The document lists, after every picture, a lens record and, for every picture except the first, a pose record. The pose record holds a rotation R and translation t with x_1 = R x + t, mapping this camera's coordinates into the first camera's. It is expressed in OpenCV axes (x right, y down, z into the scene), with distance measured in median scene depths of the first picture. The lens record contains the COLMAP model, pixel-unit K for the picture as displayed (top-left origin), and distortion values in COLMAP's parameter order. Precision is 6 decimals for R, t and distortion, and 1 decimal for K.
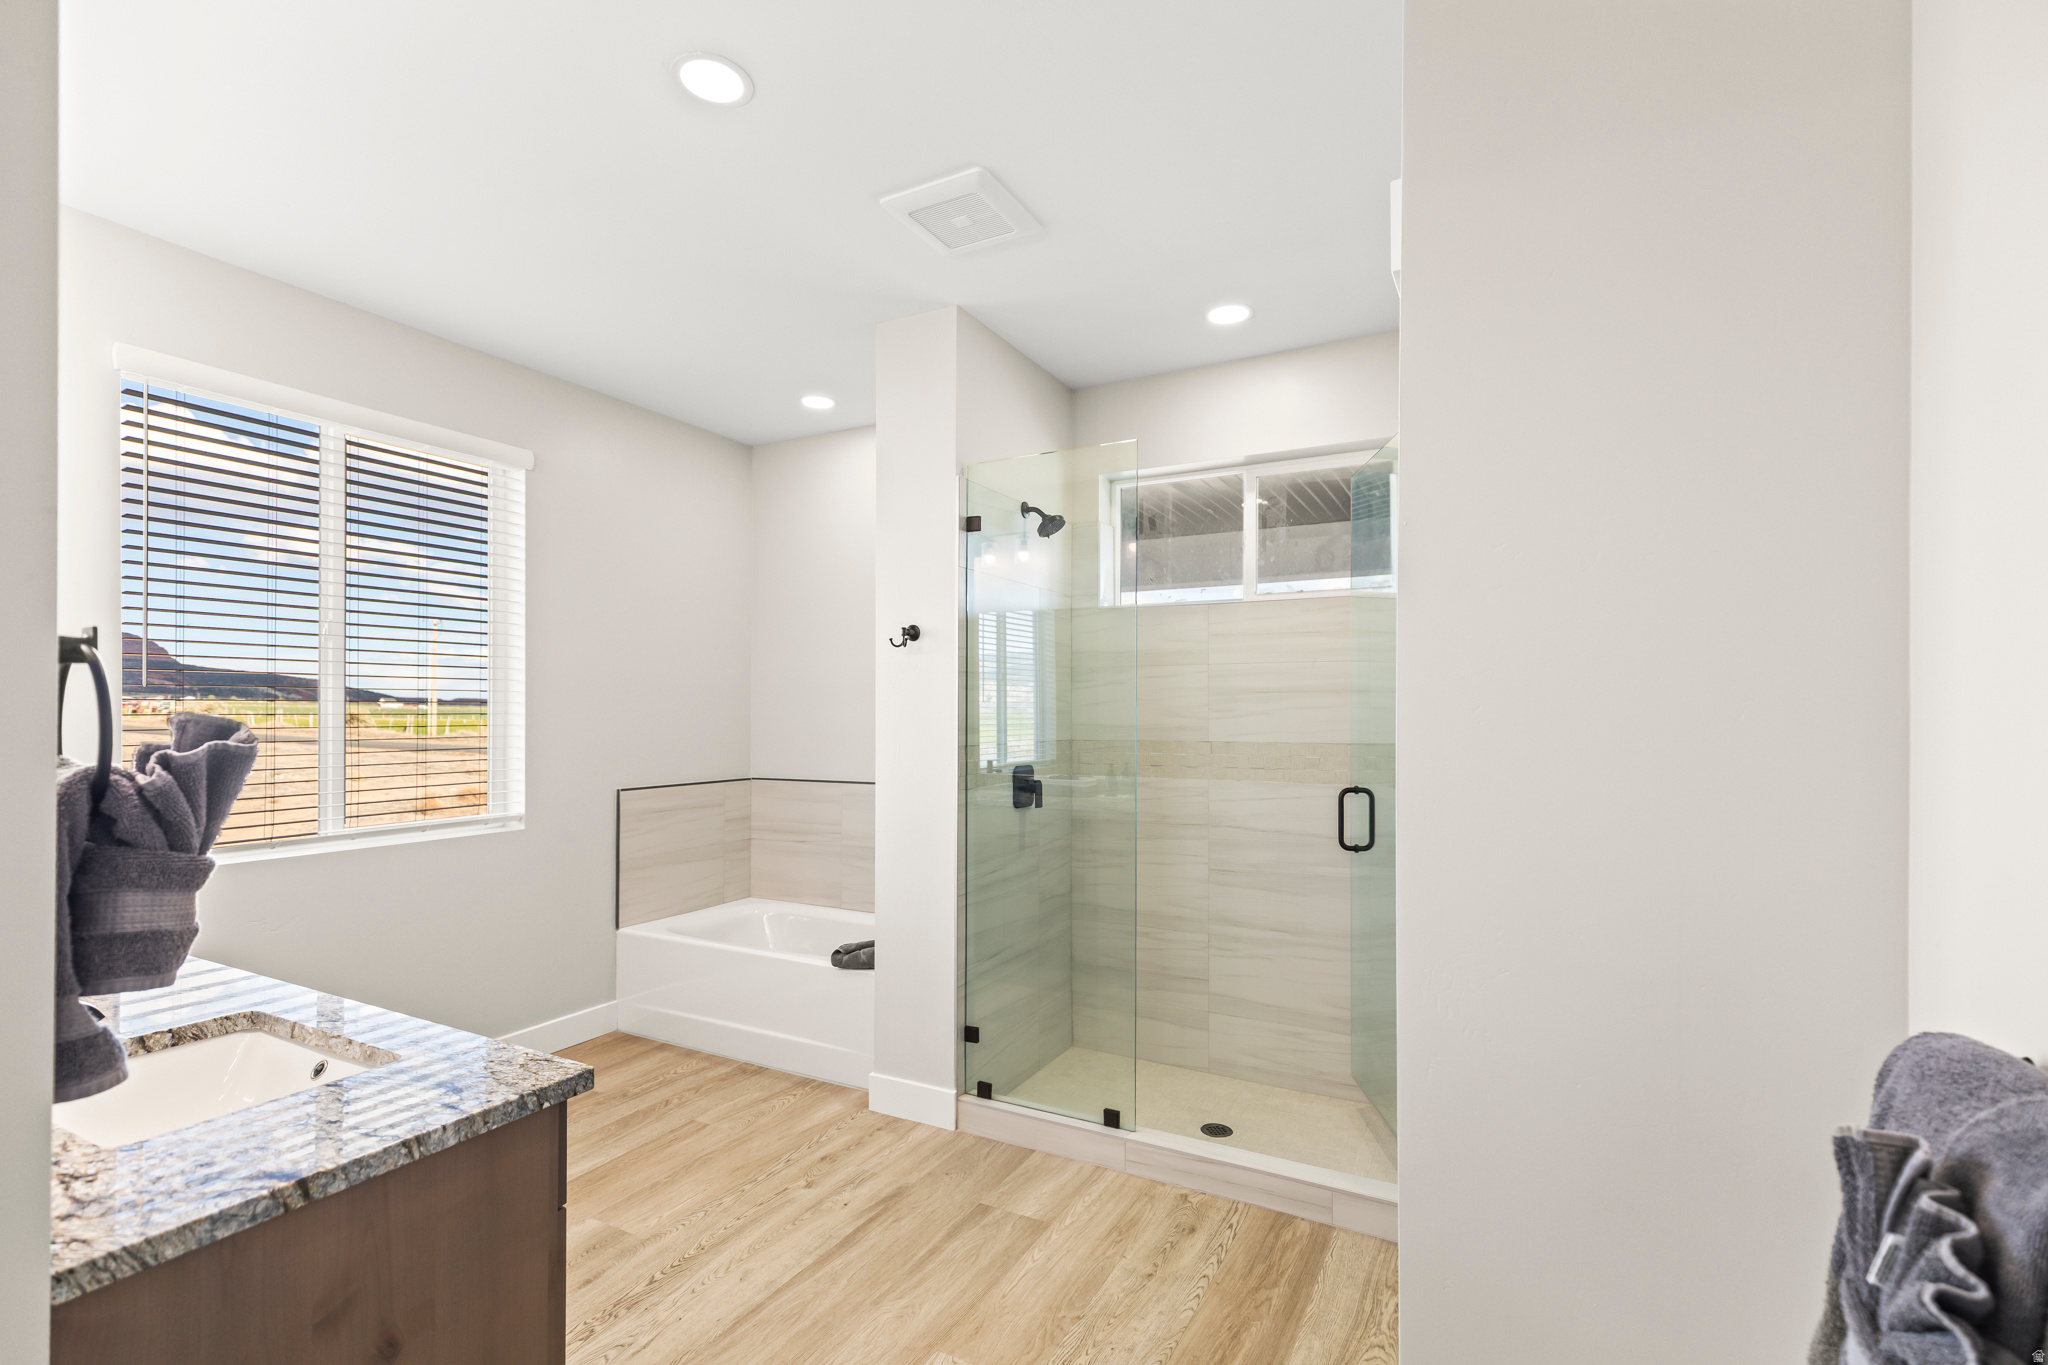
lens RADIAL K [[930.8, 0, 1039.3], [0, 930.8, 699.3], [0, 0, 1]] dist [0.011282, -0.002399]
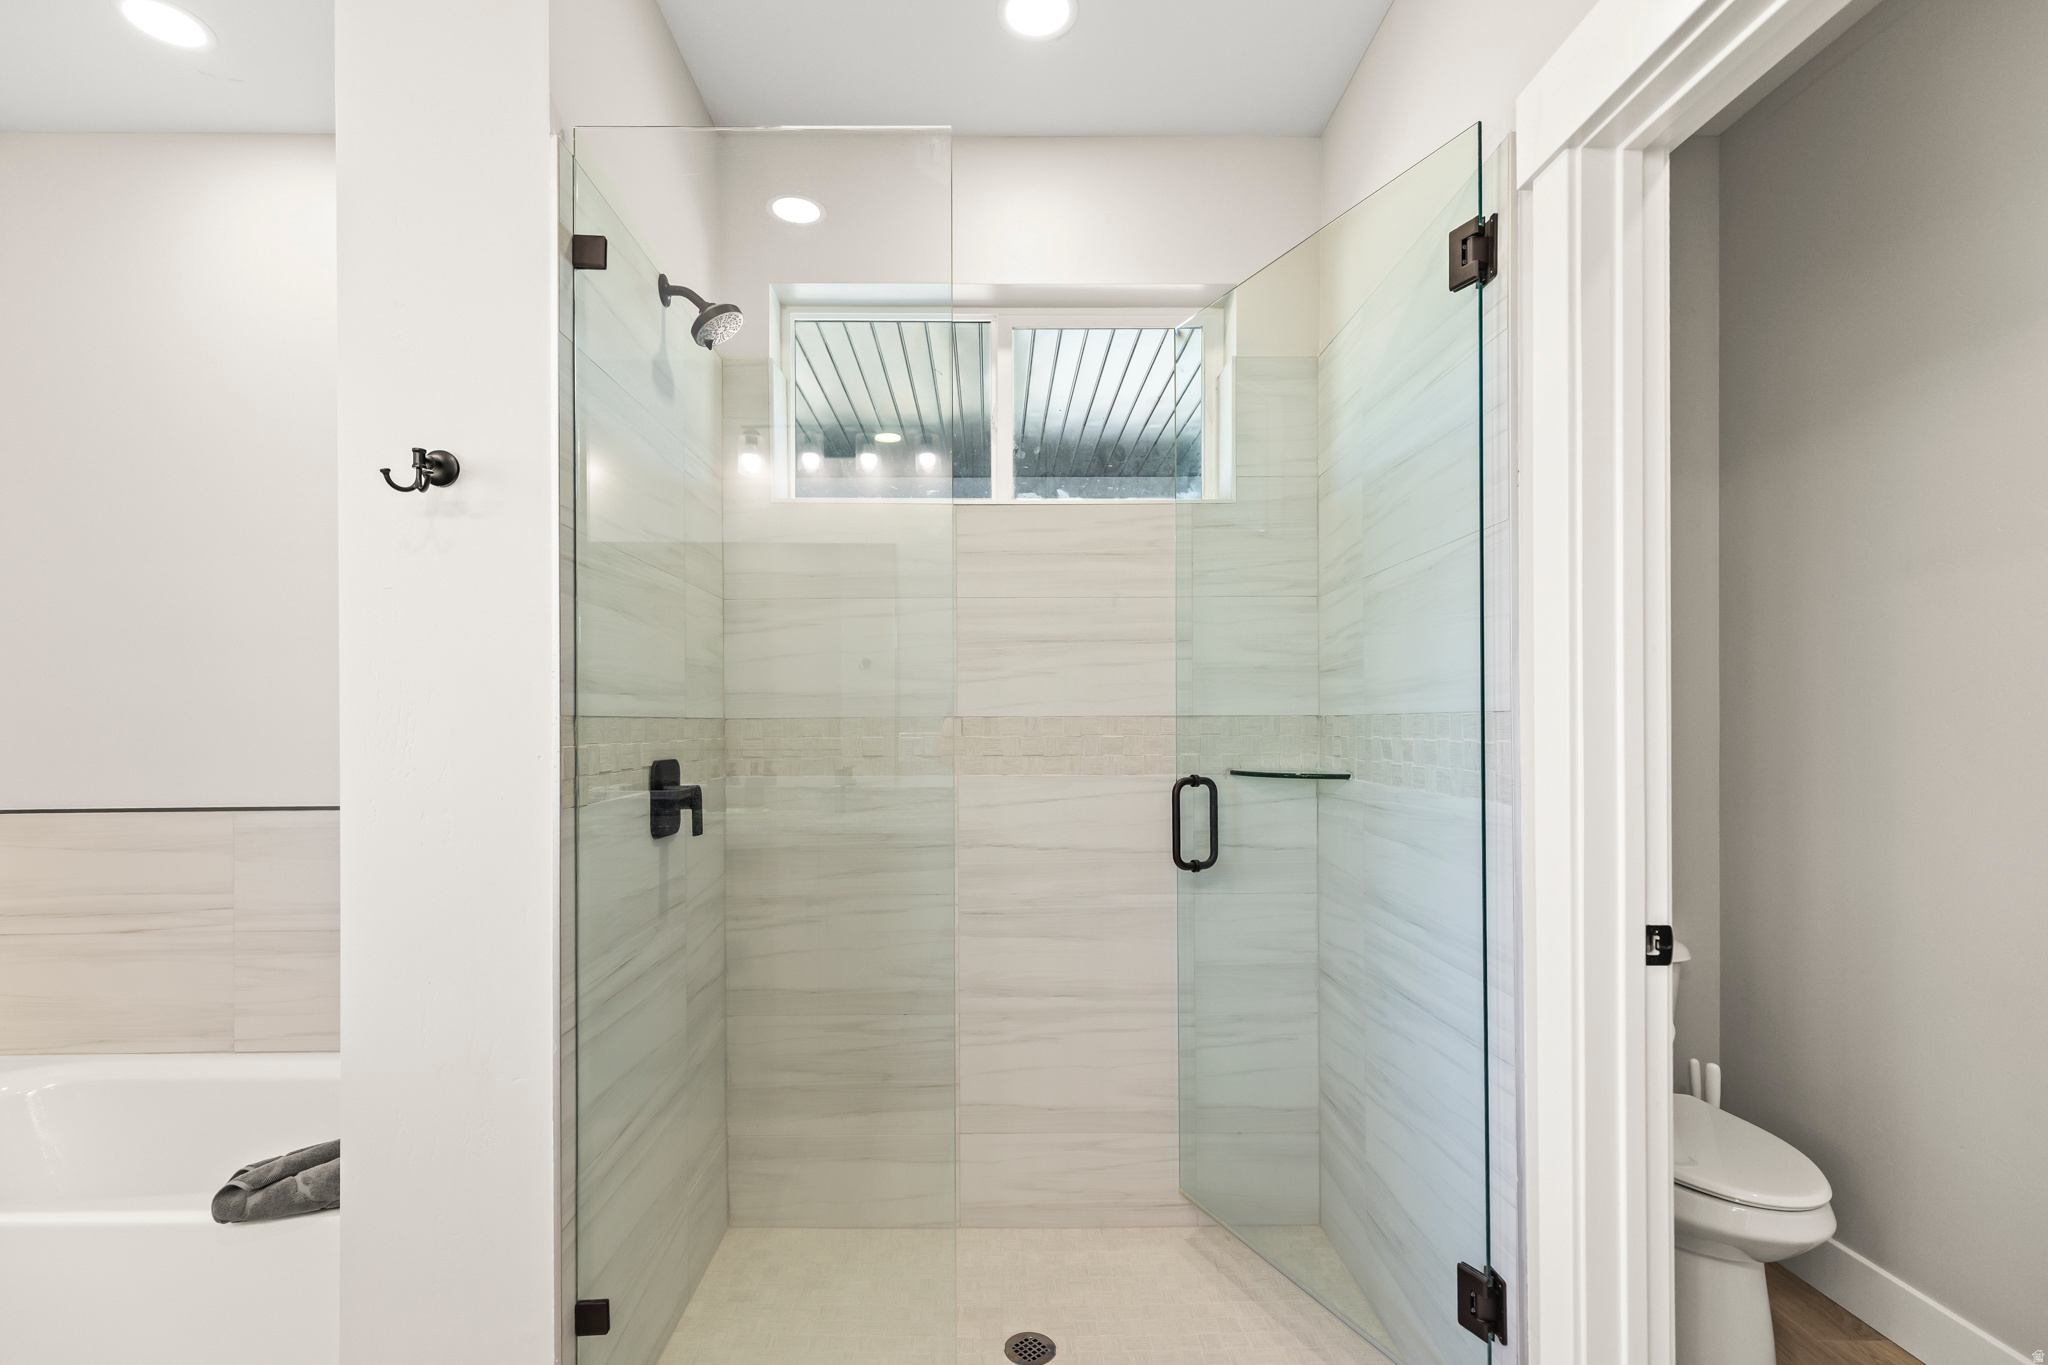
lens RADIAL K [[930.8, 0, 1000.0], [0, 930.8, 717.5], [0, 0, 1]] dist [0.011282, -0.002399]
pose [[0.886014, -0.004386, 0.463637, -0.098270], [0.000470, 0.999963, 0.008561, 0.042661], [-0.463658, -0.007367, 0.885984, 0.434560]]
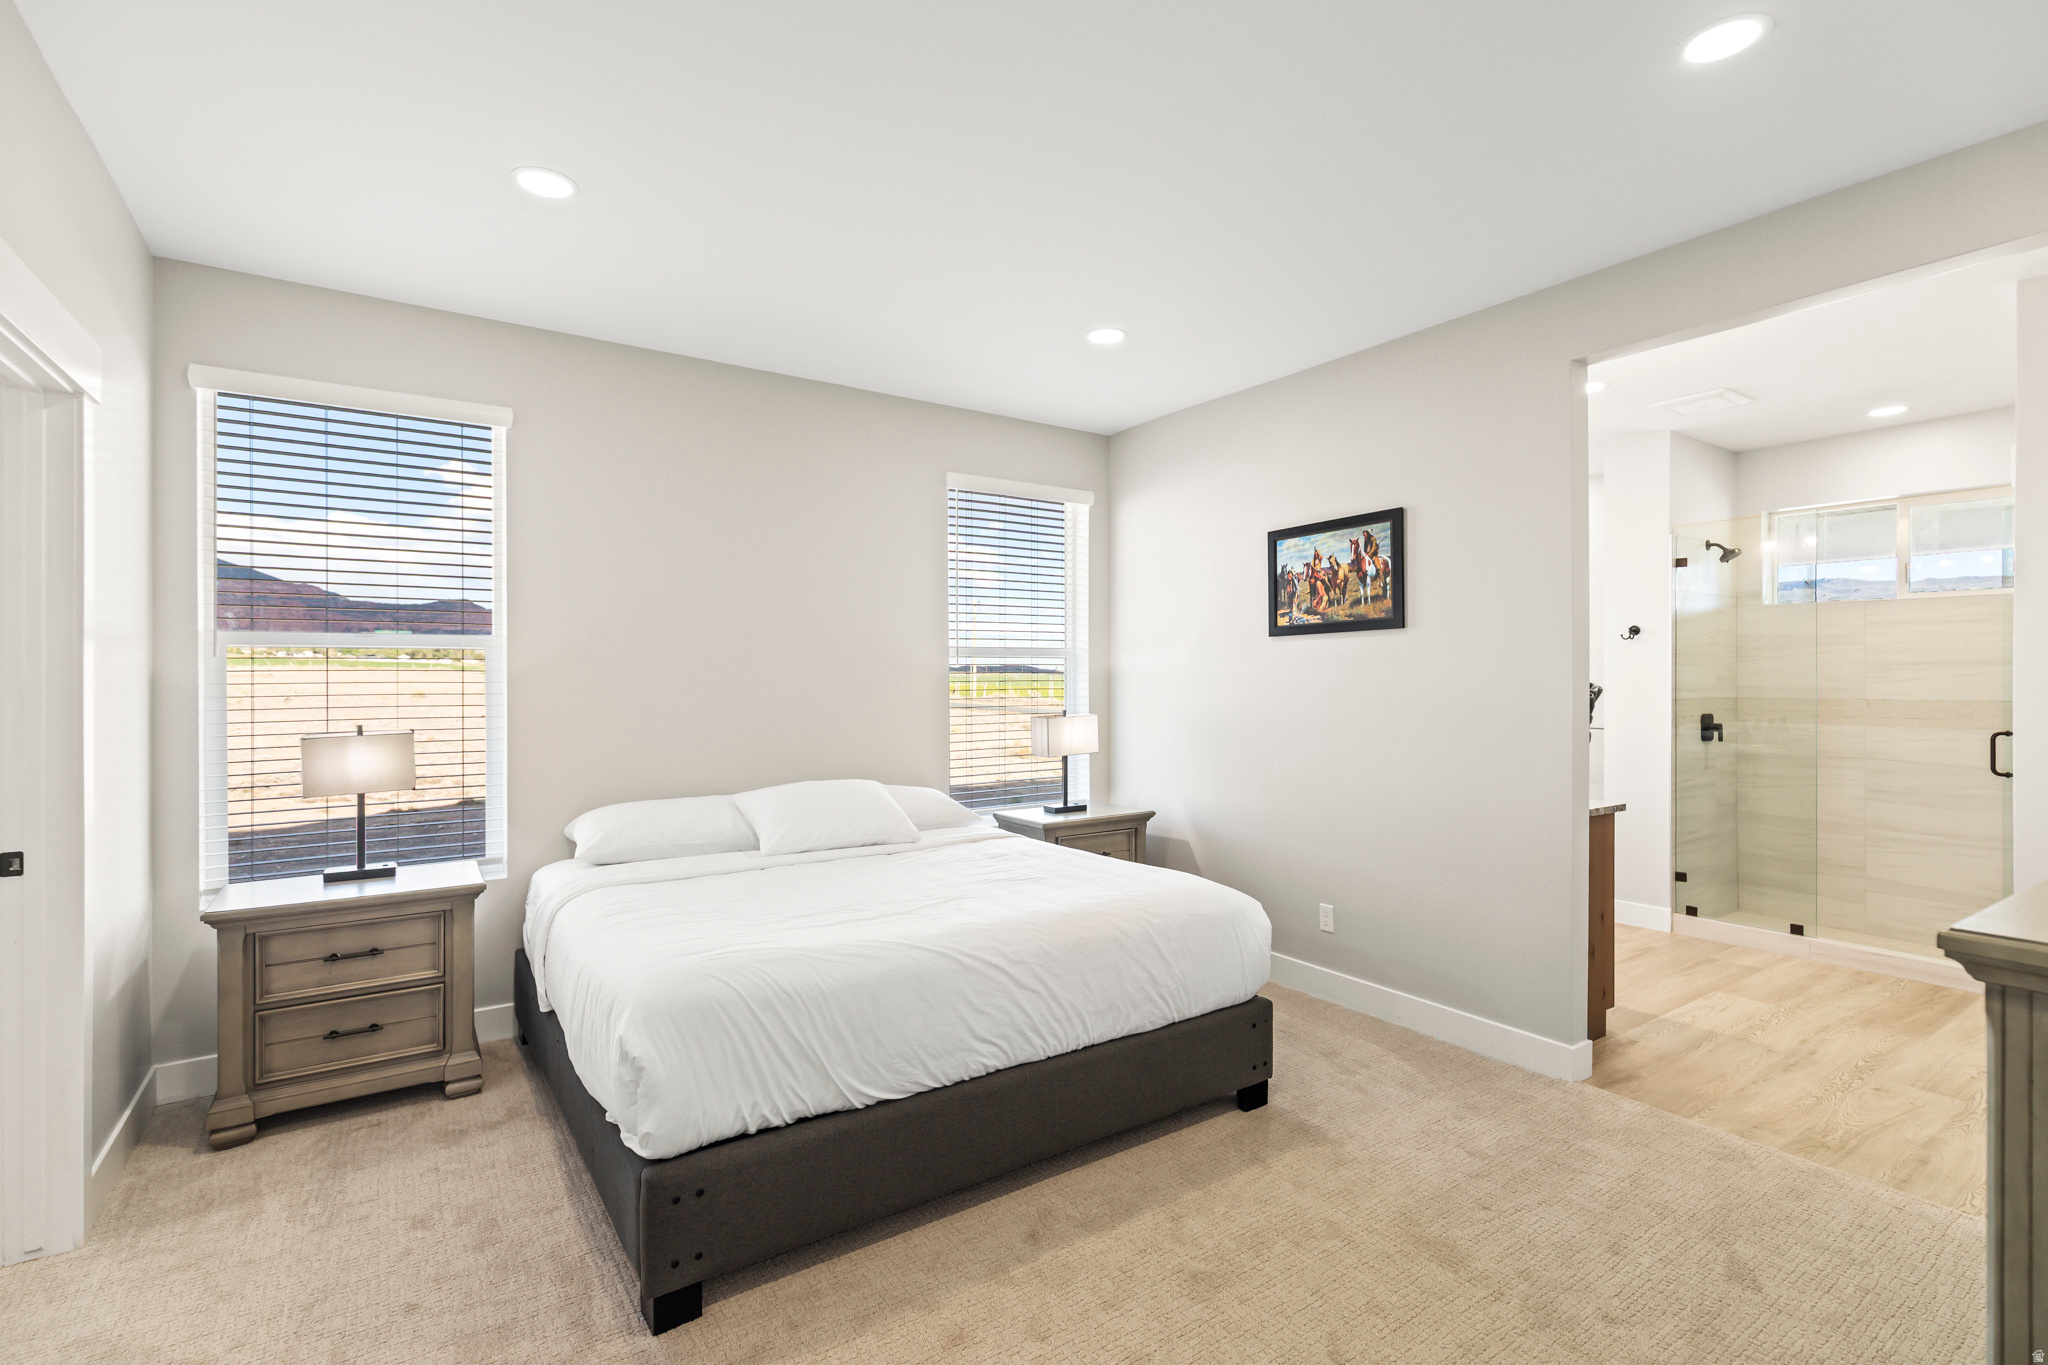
lens RADIAL K [[930.8, 0, 1047.6], [0, 930.8, 677.7], [0, 0, 1]] dist [0.011282, -0.002399]
pose [[0.883467, -0.002850, -0.468484, -0.258720], [0.009201, 0.999894, 0.011268, -0.014957], [0.468403, -0.014266, 0.883400, -0.872257]]
